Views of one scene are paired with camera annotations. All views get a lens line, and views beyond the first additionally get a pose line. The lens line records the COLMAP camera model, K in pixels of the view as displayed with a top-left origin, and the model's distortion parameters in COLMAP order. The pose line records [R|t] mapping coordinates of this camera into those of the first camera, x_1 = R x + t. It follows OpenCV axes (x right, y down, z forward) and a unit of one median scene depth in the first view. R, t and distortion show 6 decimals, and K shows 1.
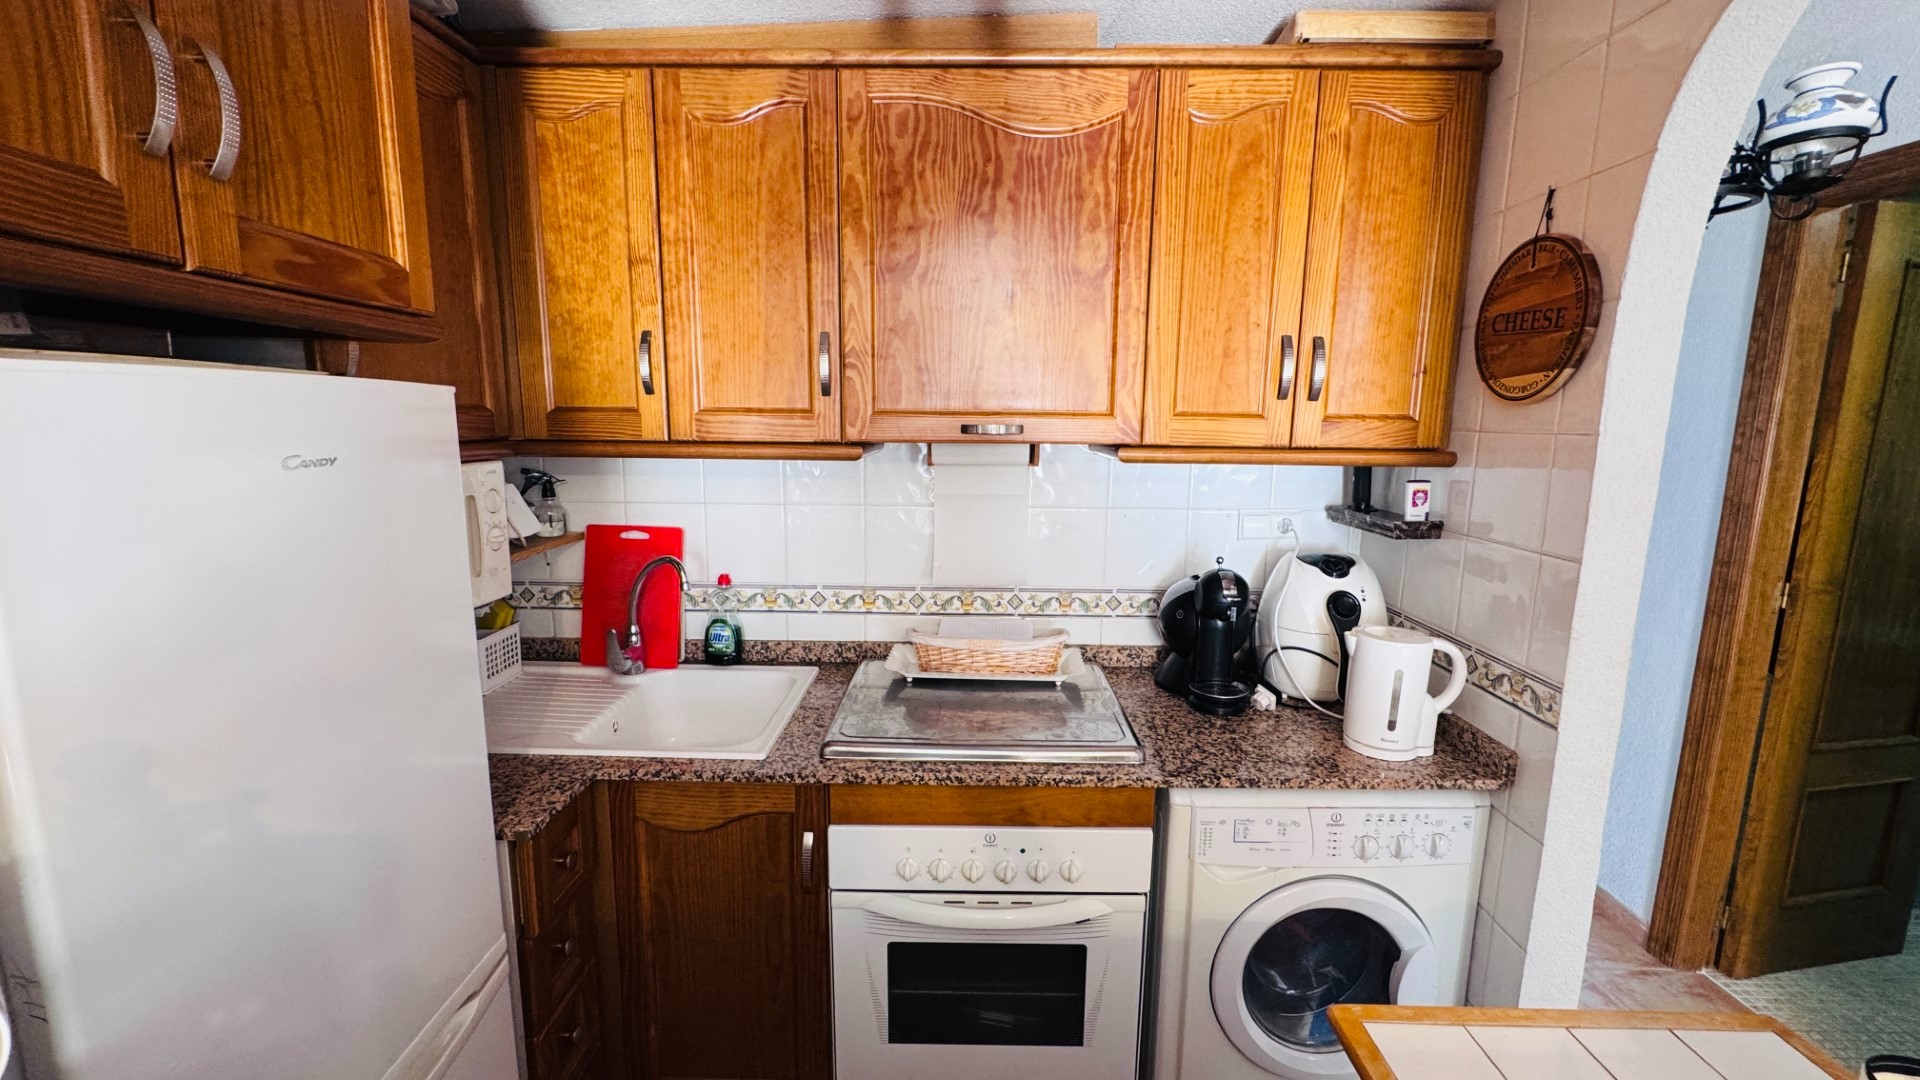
lens RADIAL K [[764.2, 0, 953.5], [0, 764.2, 540.4], [0, 0, 1]] dist [-0.000393, 0.000777]
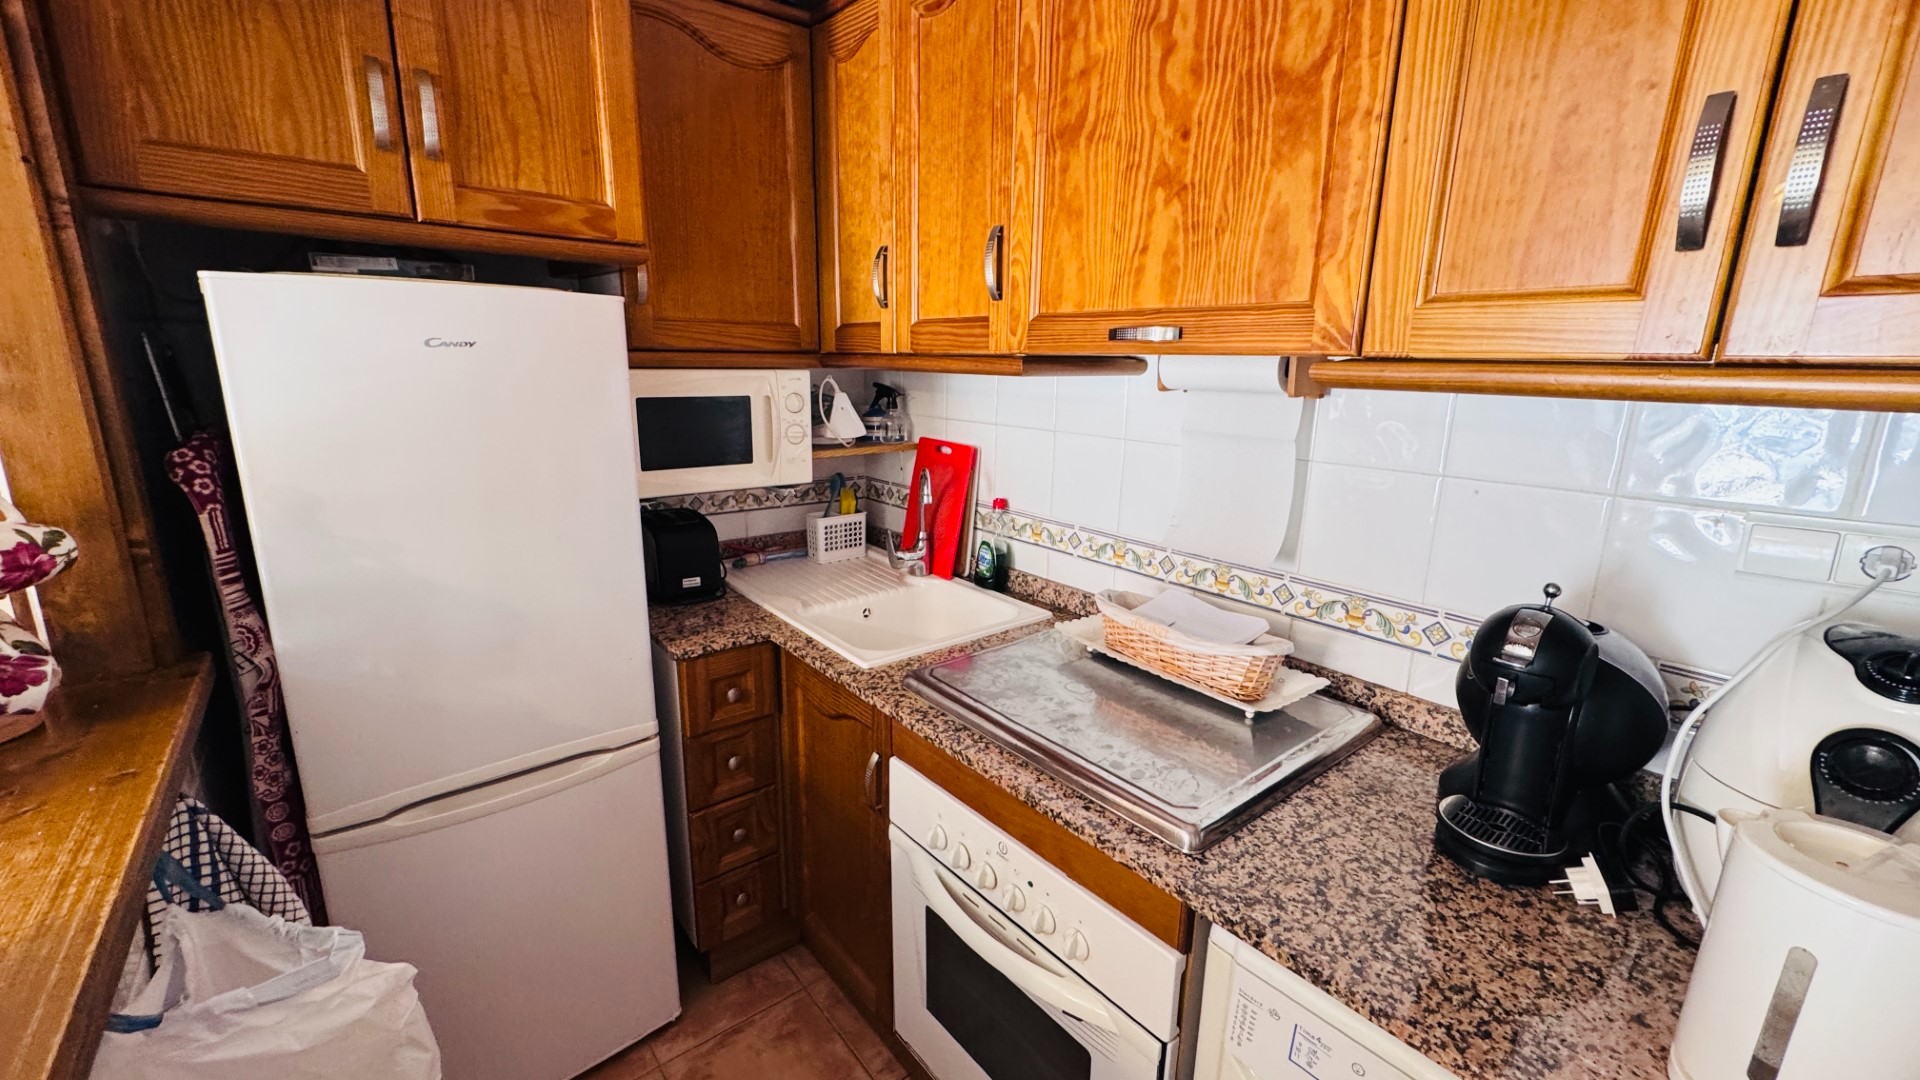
lens RADIAL K [[764.2, 0, 958.9], [0, 764.2, 539.7], [0, 0, 1]] dist [-0.000393, 0.000777]
pose [[0.643134, 0.177944, -0.744792, 0.530980], [-0.132437, 0.983816, 0.120690, -0.018943], [0.754214, 0.021018, 0.656292, 0.409676]]
